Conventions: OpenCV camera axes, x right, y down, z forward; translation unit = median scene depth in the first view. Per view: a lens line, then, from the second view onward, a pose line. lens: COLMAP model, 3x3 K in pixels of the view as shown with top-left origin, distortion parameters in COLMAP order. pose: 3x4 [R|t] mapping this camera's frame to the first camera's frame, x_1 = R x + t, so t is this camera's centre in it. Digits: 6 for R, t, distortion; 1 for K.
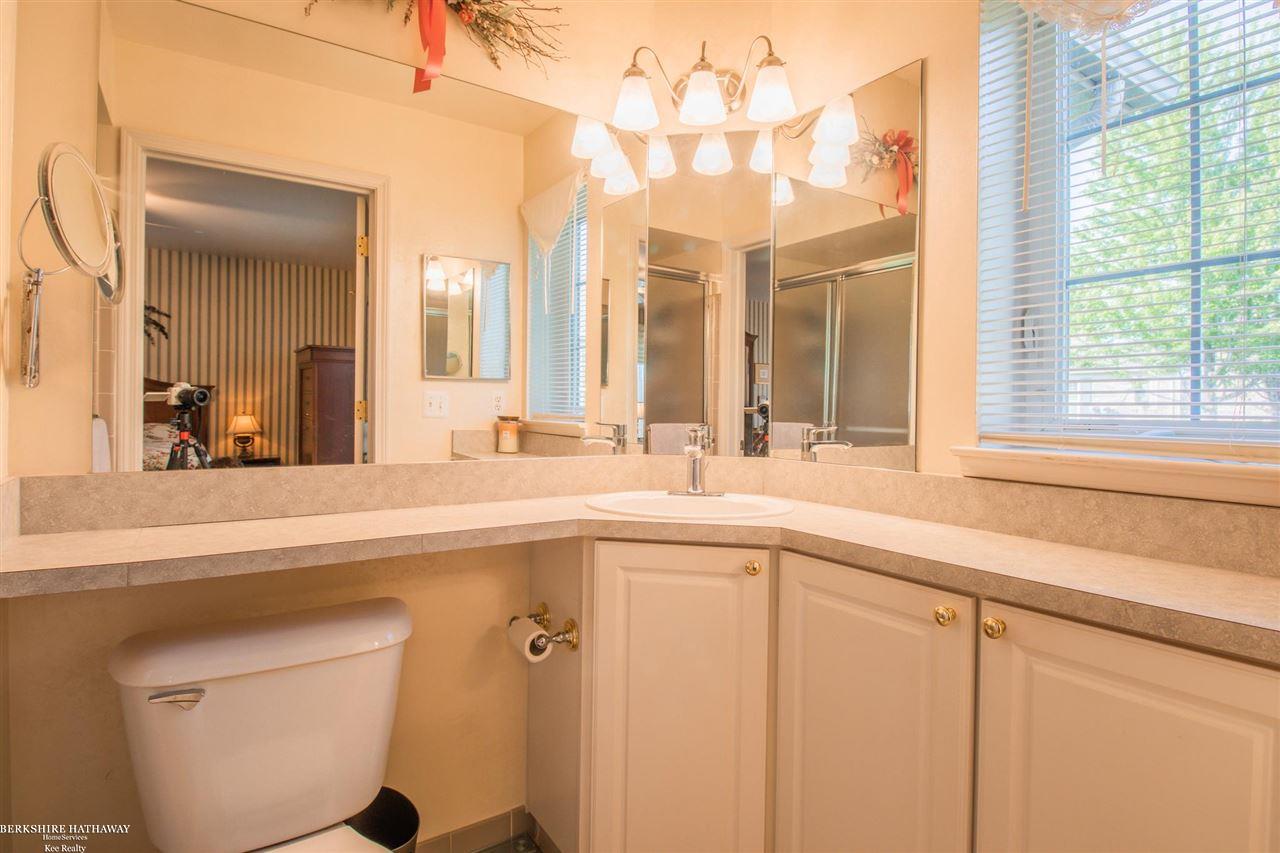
lens RADIAL K [[669.4, 0, 641.5], [0, 669.4, 412.3], [0, 0, 1]] dist [0.010694, -0.017947]
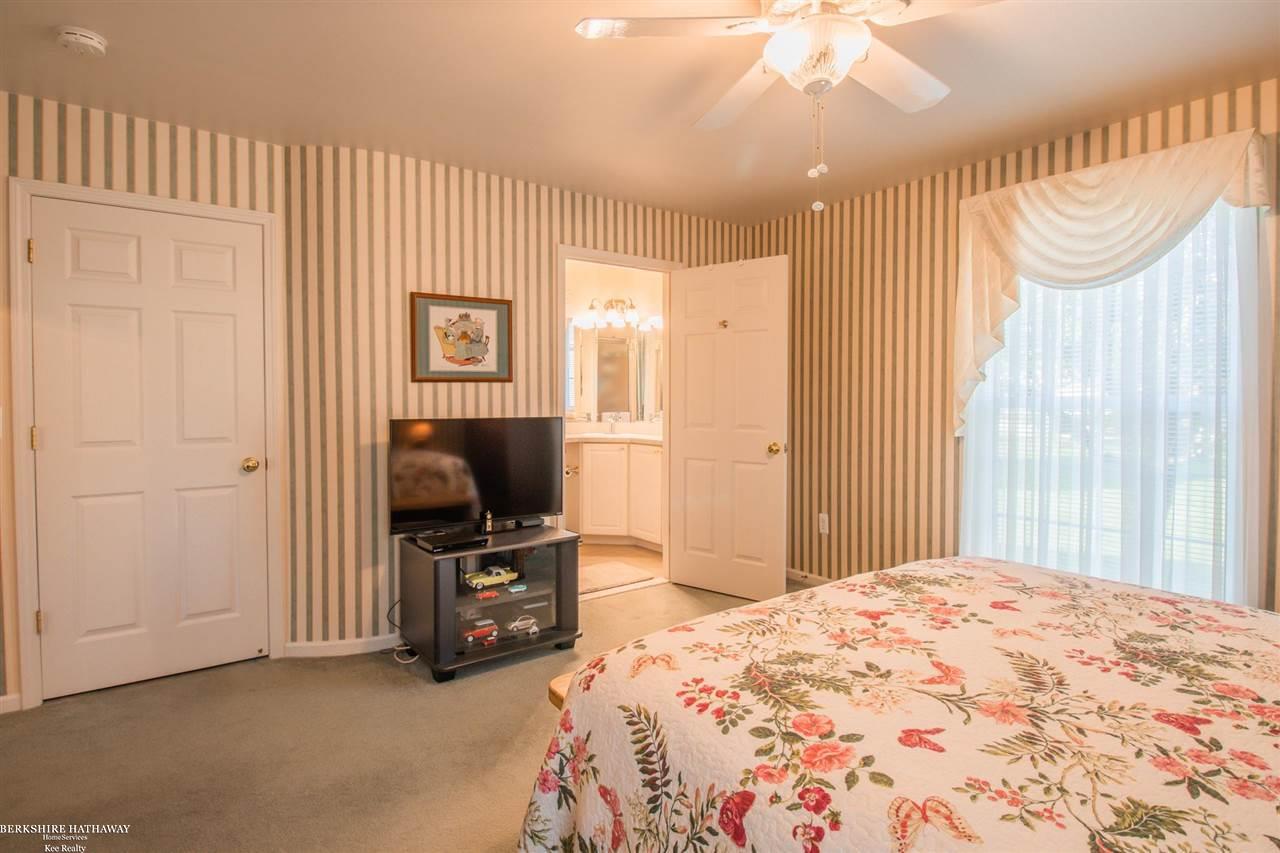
lens RADIAL K [[669.4, 0, 641.5], [0, 669.4, 412.3], [0, 0, 1]] dist [0.010694, -0.017947]
pose [[0.998603, -0.011627, 0.051543, 0.058877], [0.010668, 0.999766, 0.018842, -0.044795], [-0.051750, -0.018265, 0.998493, -2.402459]]
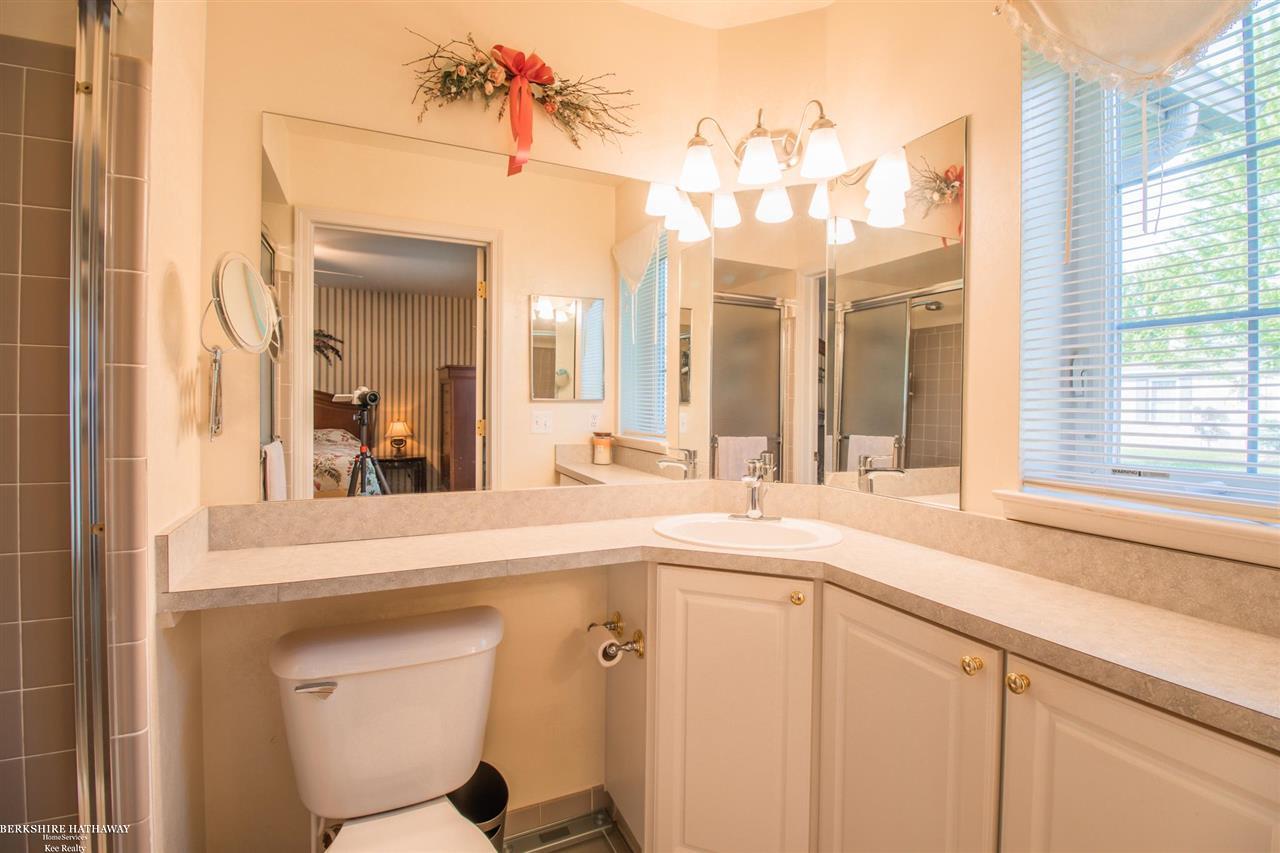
lens RADIAL K [[597.6, 0, 640.4], [0, 597.6, 412.2], [0, 0, 1]] dist [0.001373, -0.013450]
pose [[0.987008, -0.002595, -0.160651, 0.056564], [0.003374, 0.999984, 0.004581, -0.062094], [0.160637, -0.005064, 0.987001, -0.003212]]
